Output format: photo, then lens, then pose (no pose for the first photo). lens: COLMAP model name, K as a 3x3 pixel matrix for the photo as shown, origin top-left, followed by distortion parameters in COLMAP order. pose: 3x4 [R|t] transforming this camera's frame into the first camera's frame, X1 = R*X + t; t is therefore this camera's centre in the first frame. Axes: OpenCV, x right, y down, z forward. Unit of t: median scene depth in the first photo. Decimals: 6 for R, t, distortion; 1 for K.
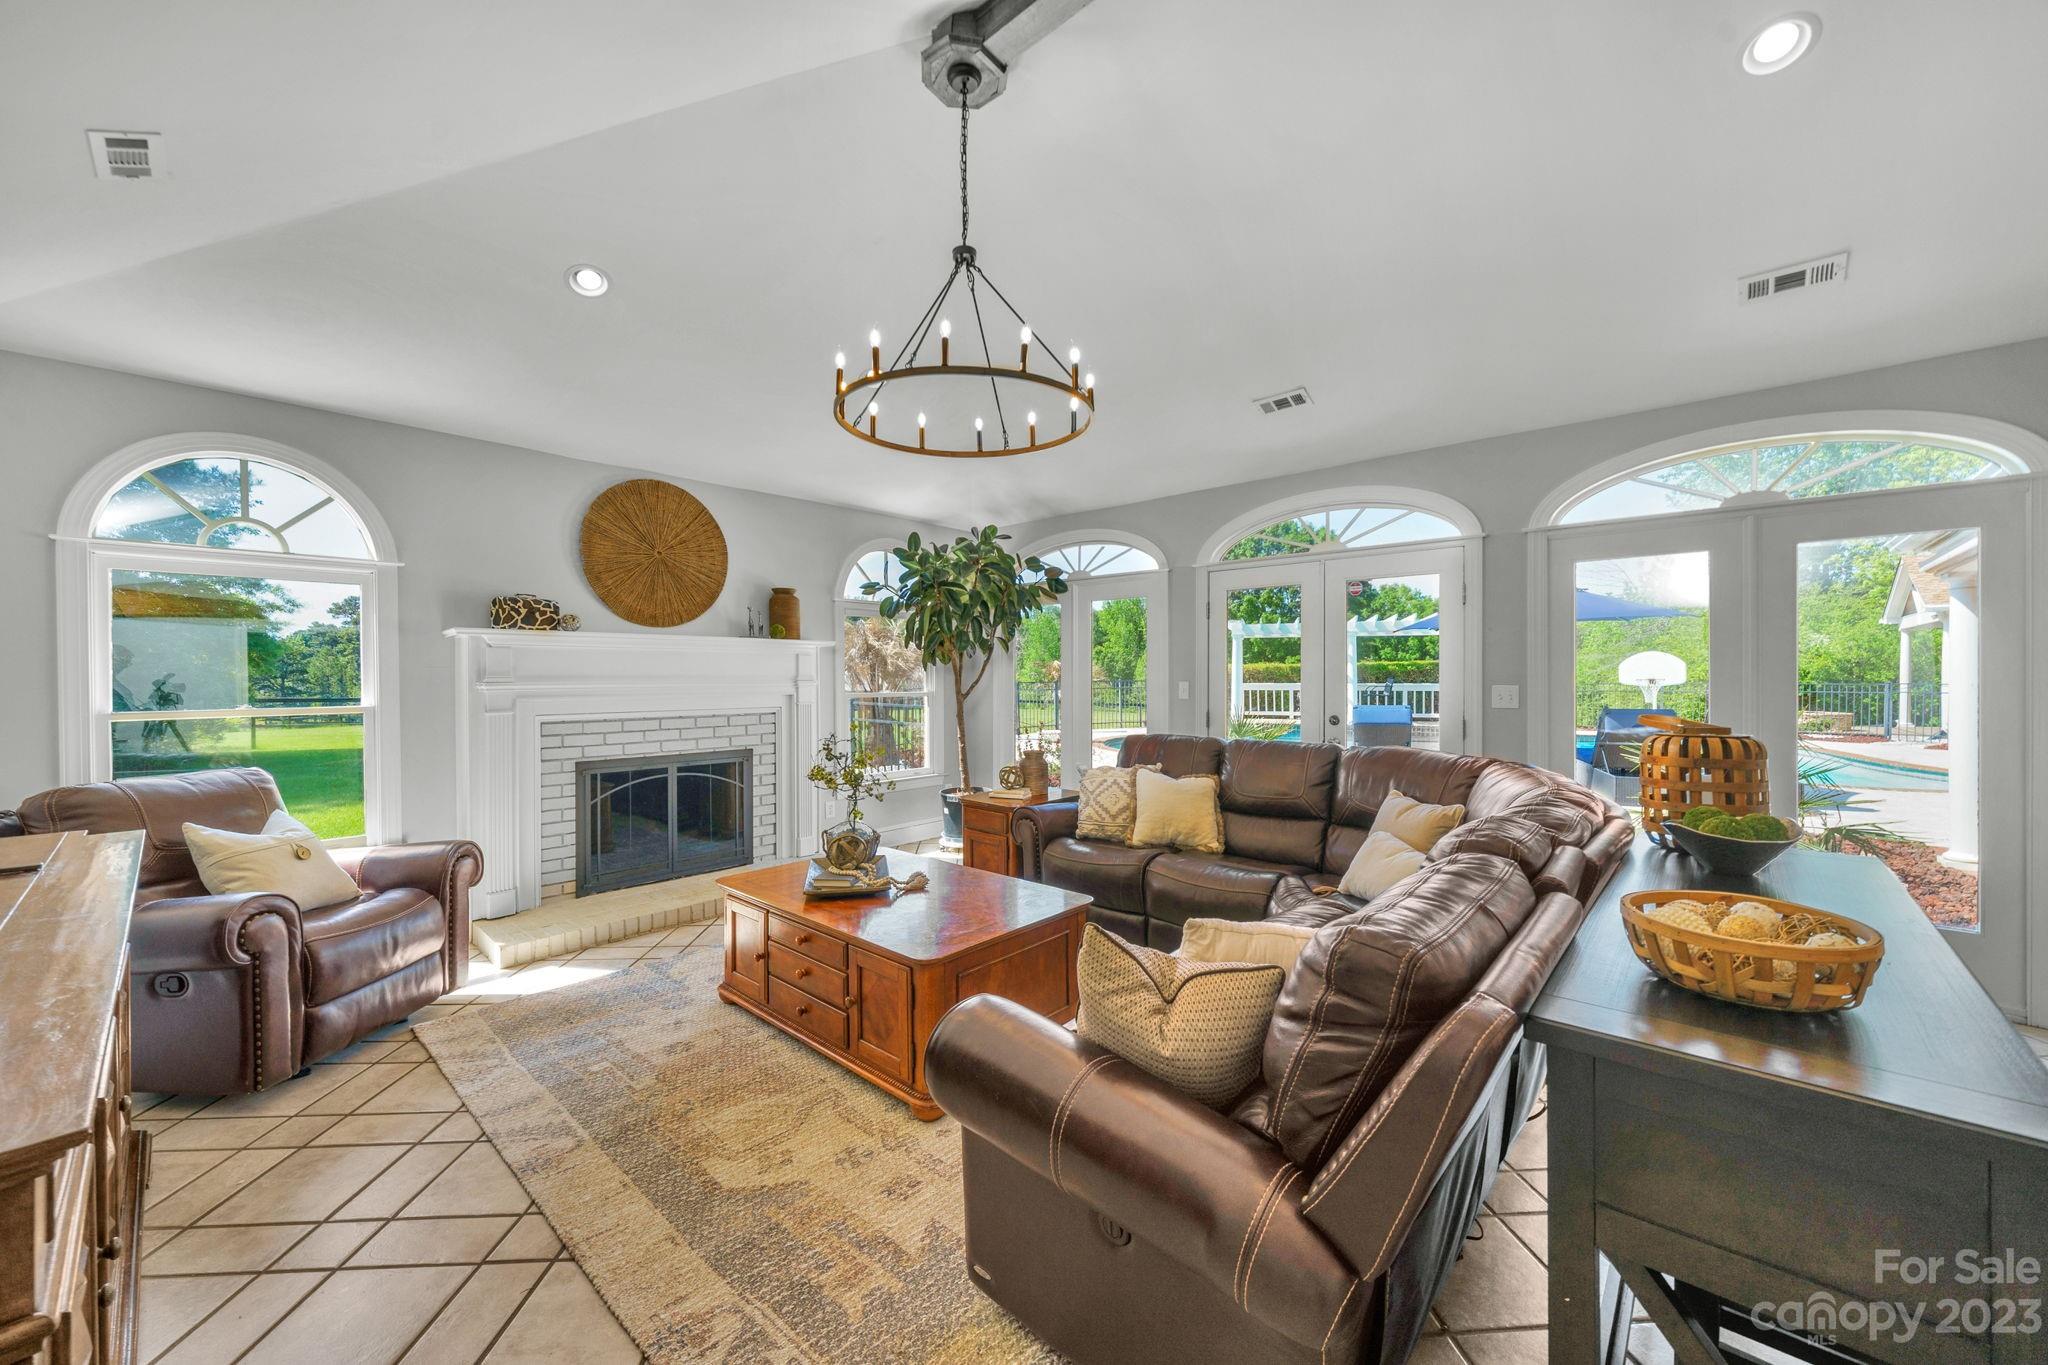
lens RADIAL K [[774.0, 0, 1023.2], [0, 774.0, 682.2], [0, 0, 1]] dist [0.000155, -0.000035]
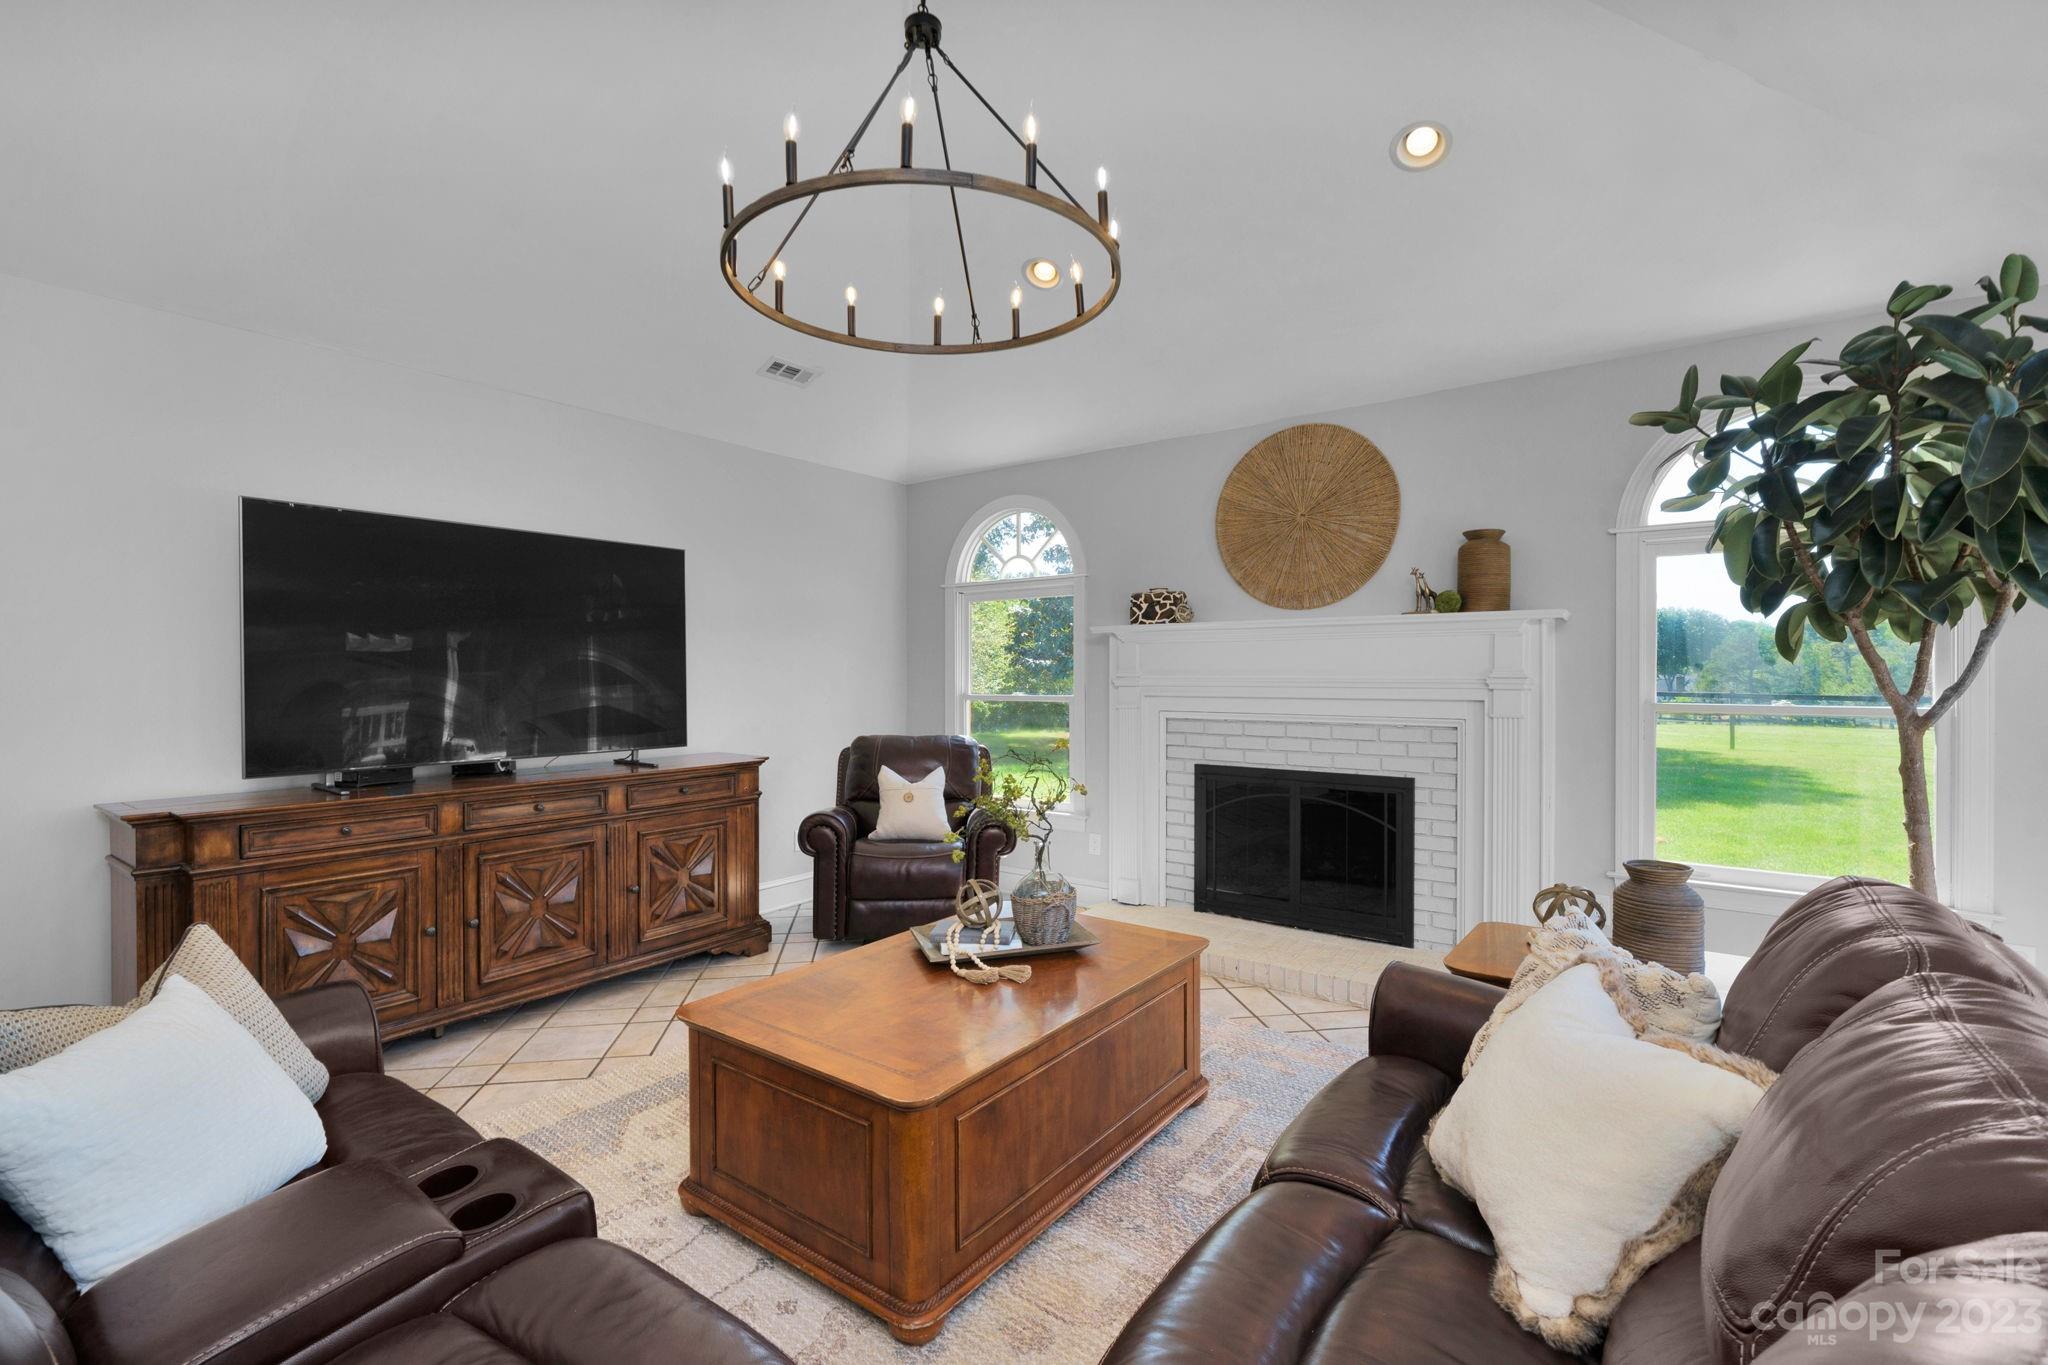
lens RADIAL K [[910.9, 0, 1024.0], [0, 910.9, 674.8], [0, 0, 1]] dist [-0.000582, -0.000052]
pose [[0.095775, 0.012007, -0.995331, 0.408583], [-0.002262, 0.999927, 0.011845, -0.013067], [0.995400, 0.001117, 0.095795, 0.584249]]
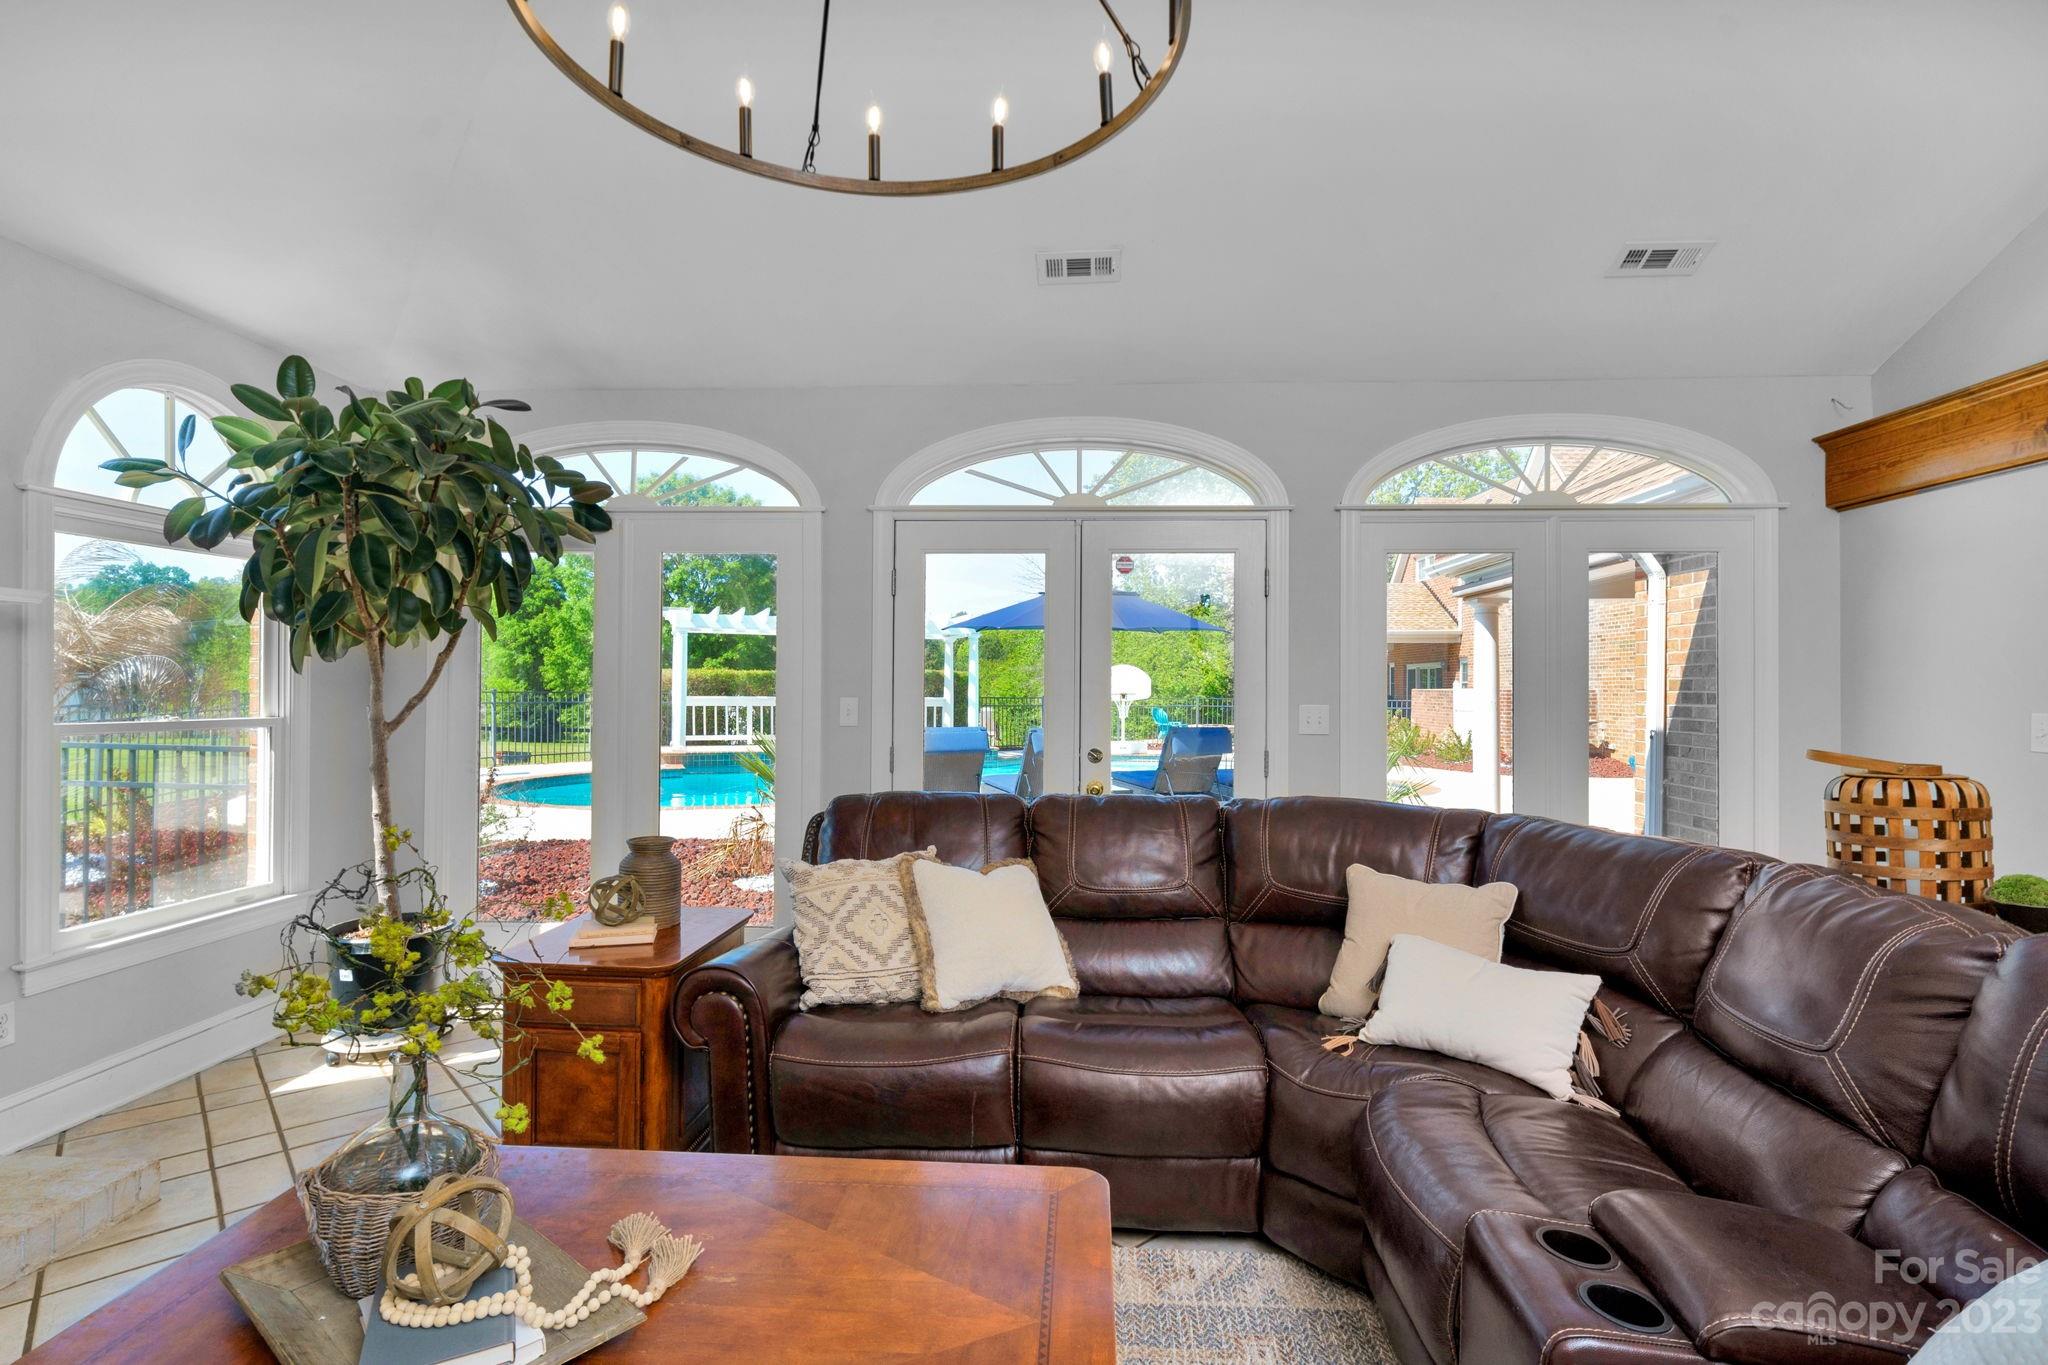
lens RADIAL K [[1012.5, 0, 1023.1], [0, 1012.5, 686.3], [0, 0, 1]] dist [-0.005521, -0.001001]
pose [[0.780545, 0.008344, 0.625044, -0.189203], [-0.003598, 0.999954, -0.008855, -0.003256], [-0.625089, 0.004663, 0.780539, 0.320201]]
